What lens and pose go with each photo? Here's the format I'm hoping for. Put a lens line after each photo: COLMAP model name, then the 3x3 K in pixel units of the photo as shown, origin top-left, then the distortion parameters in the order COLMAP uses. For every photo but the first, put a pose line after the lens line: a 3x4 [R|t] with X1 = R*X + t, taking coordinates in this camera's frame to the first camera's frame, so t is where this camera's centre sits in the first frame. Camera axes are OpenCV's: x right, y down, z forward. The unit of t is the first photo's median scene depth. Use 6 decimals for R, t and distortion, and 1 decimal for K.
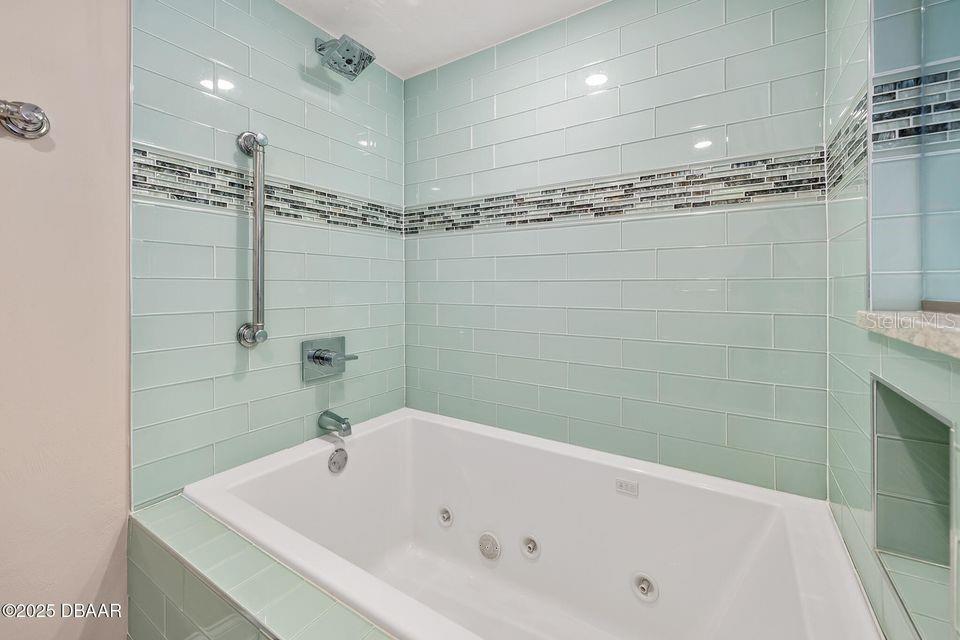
lens RADIAL K [[392.3, 0, 476.4], [0, 392.3, 285.7], [0, 0, 1]] dist [0.001747, 0.000407]
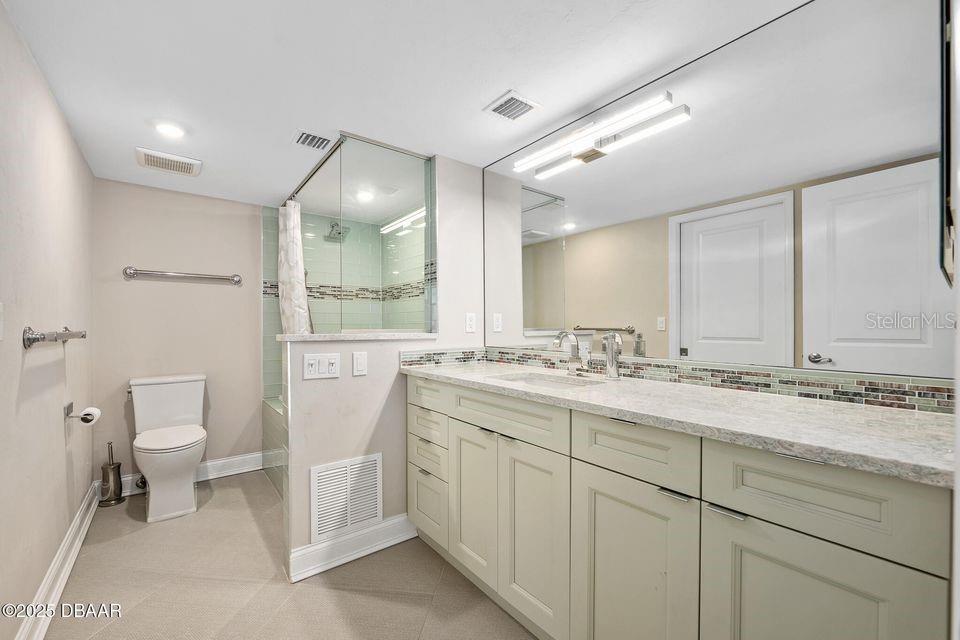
lens RADIAL K [[392.3, 0, 479.6], [0, 392.3, 324.8], [0, 0, 1]] dist [0.001747, 0.000407]
pose [[0.947436, -0.007353, -0.319862, 1.116016], [0.005218, 0.999958, -0.007531, 0.012361], [0.319904, 0.005466, 0.947434, -0.892346]]
